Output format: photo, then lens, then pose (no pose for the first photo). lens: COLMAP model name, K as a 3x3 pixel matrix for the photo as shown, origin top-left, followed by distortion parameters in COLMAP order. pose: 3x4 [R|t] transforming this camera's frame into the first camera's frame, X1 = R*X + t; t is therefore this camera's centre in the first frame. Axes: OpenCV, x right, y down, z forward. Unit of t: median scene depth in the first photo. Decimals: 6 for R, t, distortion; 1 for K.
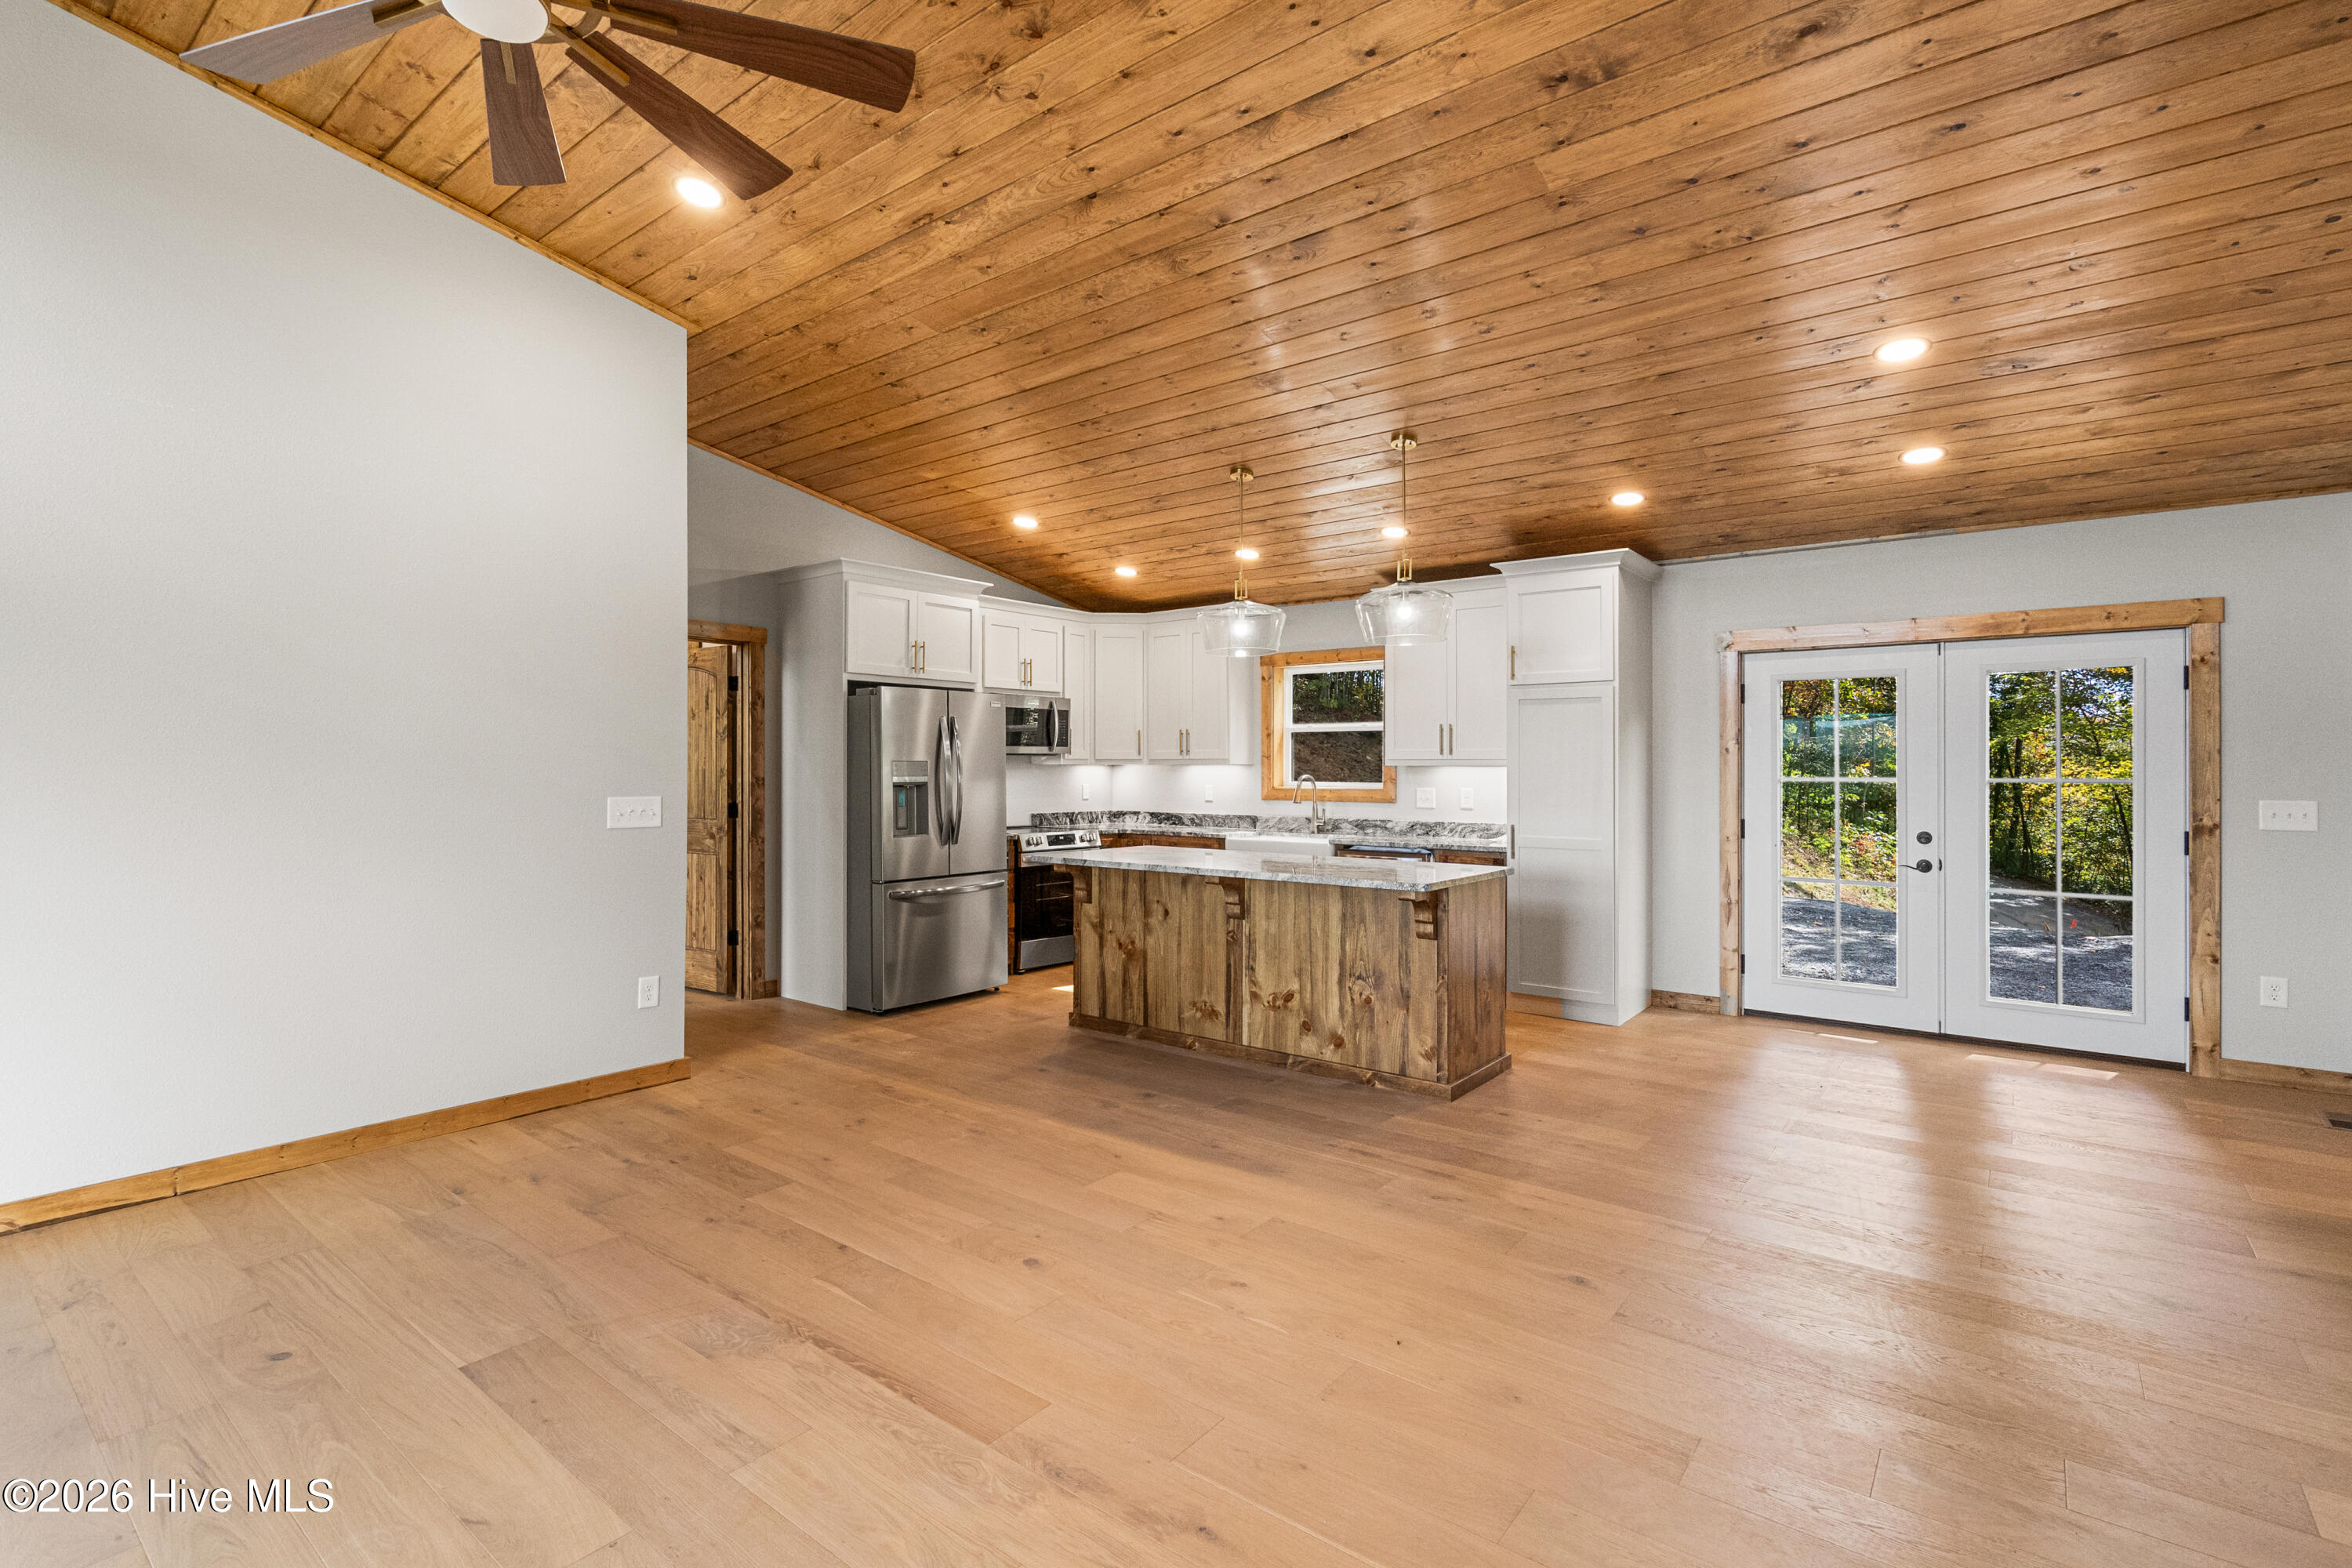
lens RADIAL K [[1077.5, 0, 1172.2], [0, 1077.5, 773.5], [0, 0, 1]] dist [0.002635, 0.000359]
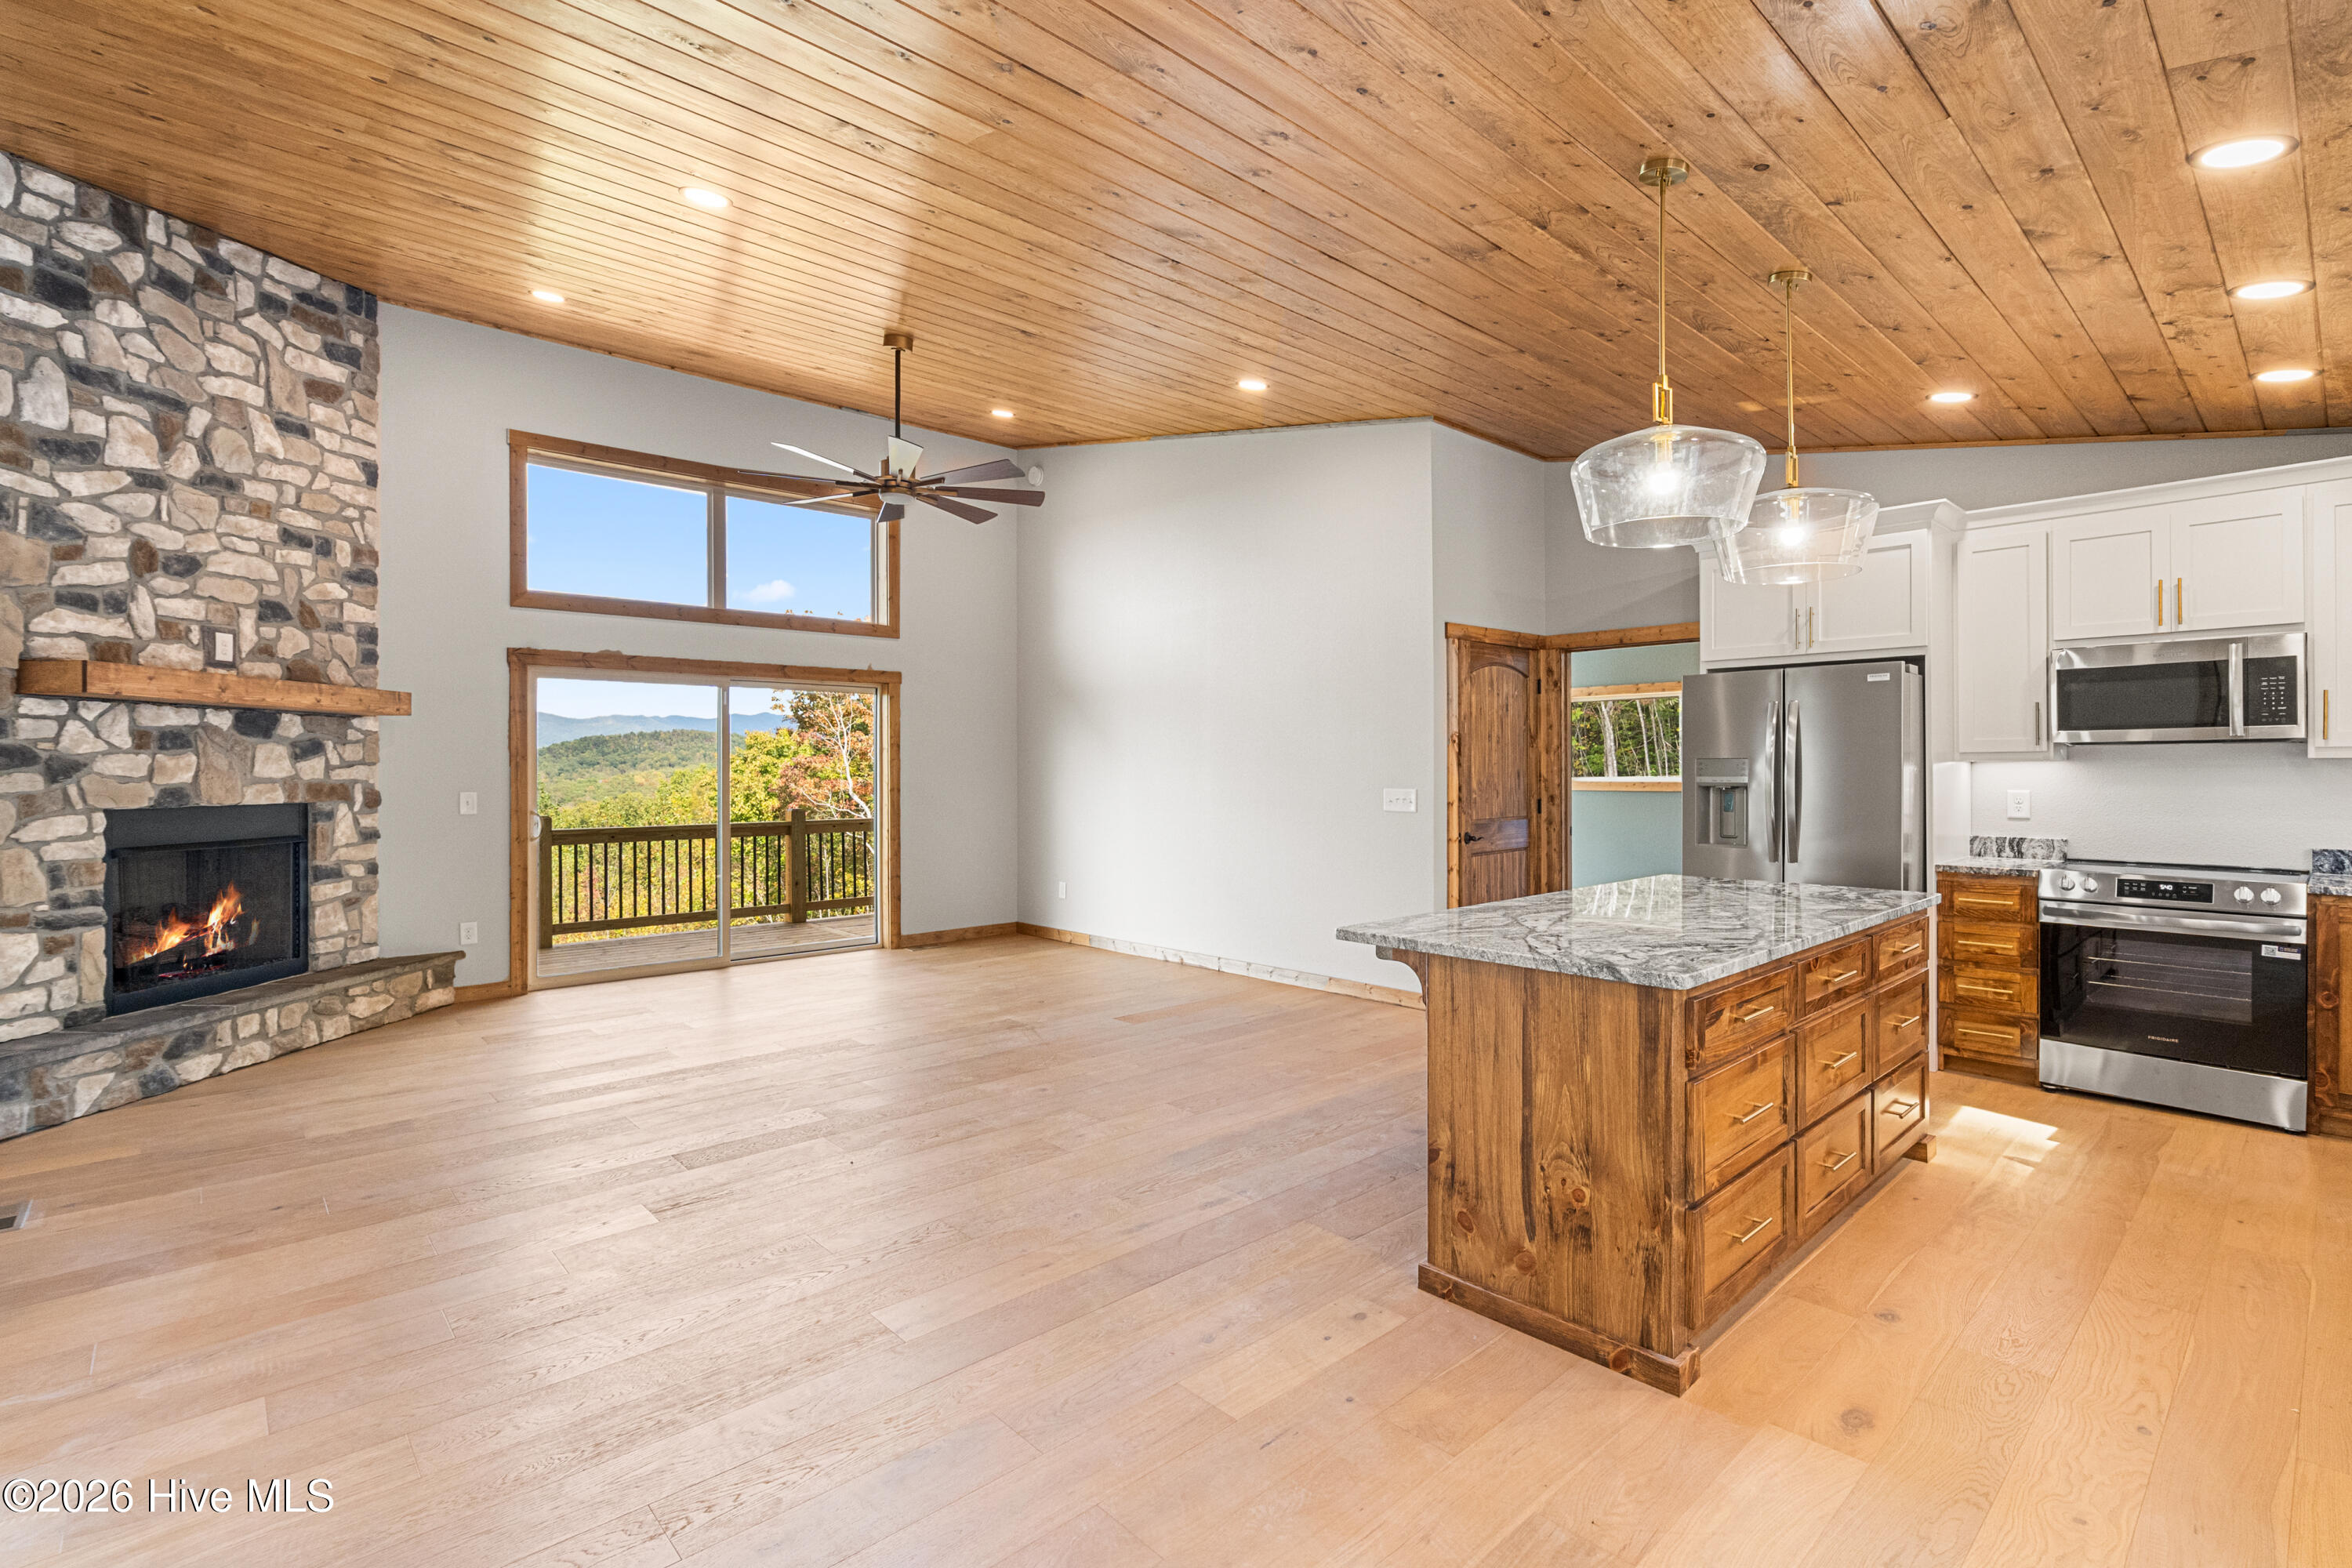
lens RADIAL K [[1077.5, 0, 1173.6], [0, 1077.5, 771.9], [0, 0, 1]] dist [0.002635, 0.000359]
pose [[-0.152108, 0.004209, -0.988355, 0.879958], [-0.000820, 0.999990, 0.004384, -0.005183], [0.988364, 0.001478, -0.152103, 0.917990]]
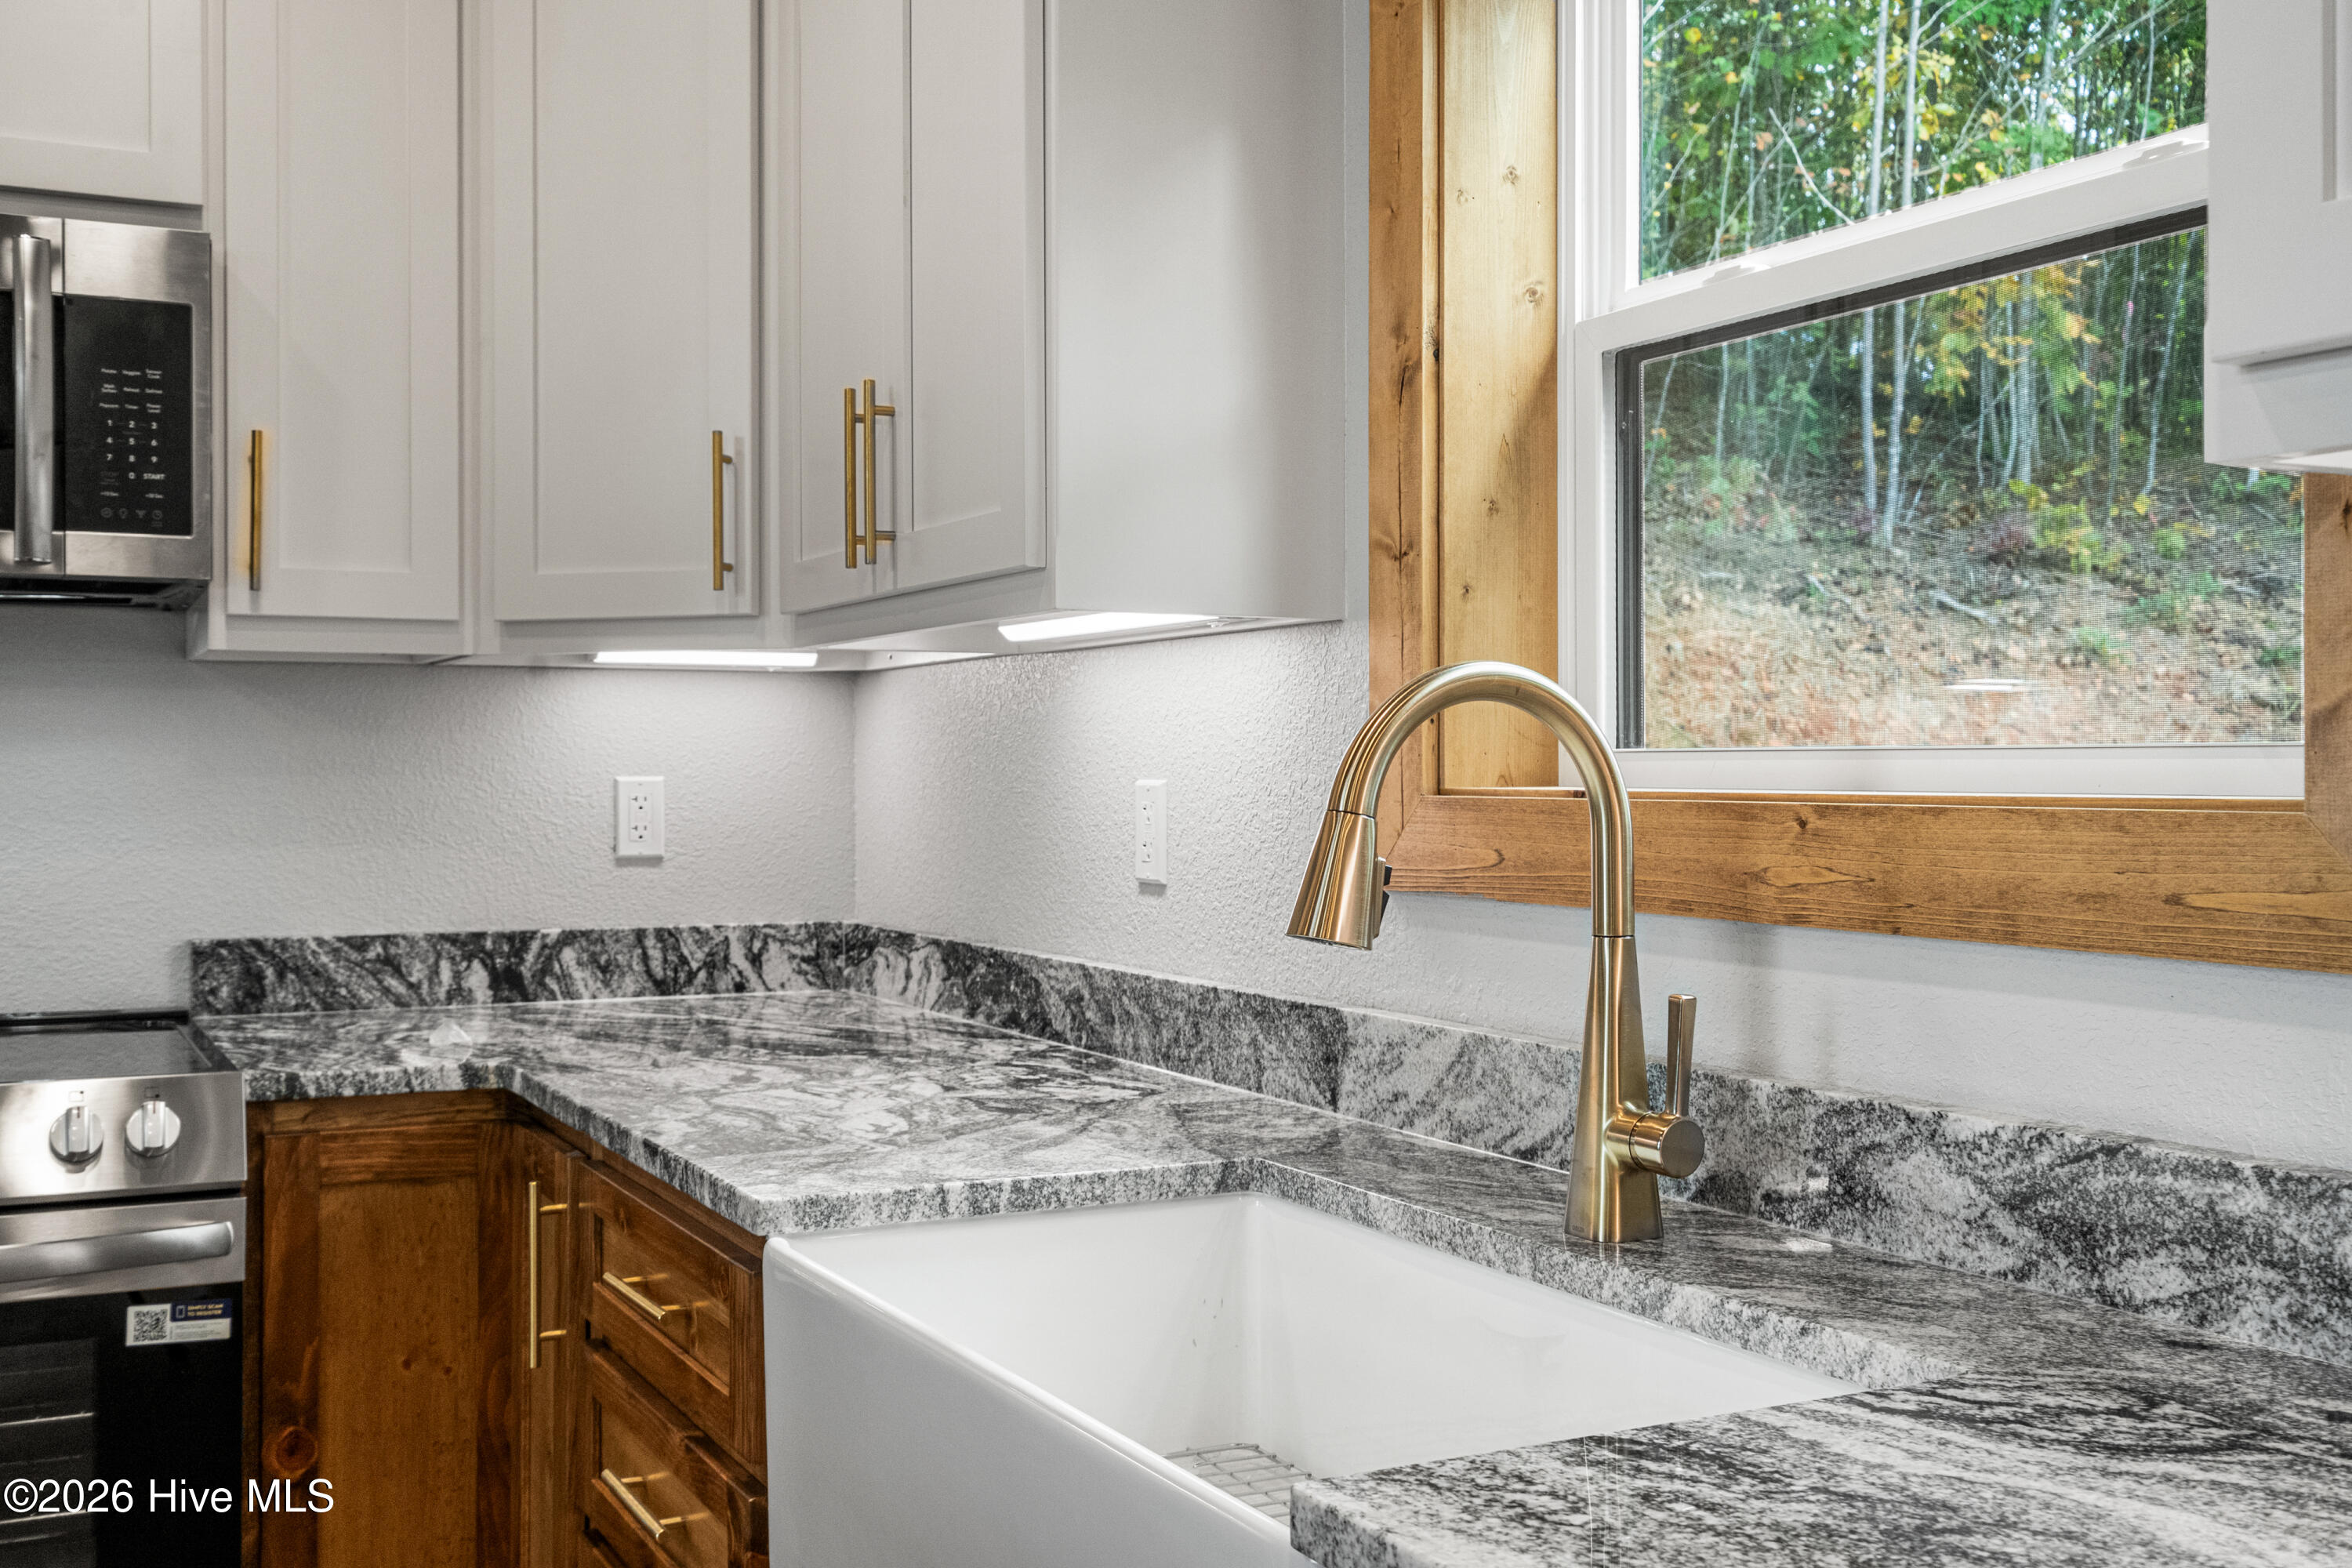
lens RADIAL K [[2344.2, 0, 1176.1], [0, 2344.2, 776.8], [0, 0, 1]] dist [0.007163, 0.000000]
pose [[0.912989, 0.000451, -0.407984, 0.304026], [-0.001008, 0.999999, -0.001151, 0.019815], [0.407983, 0.001462, 0.912988, 1.275597]]
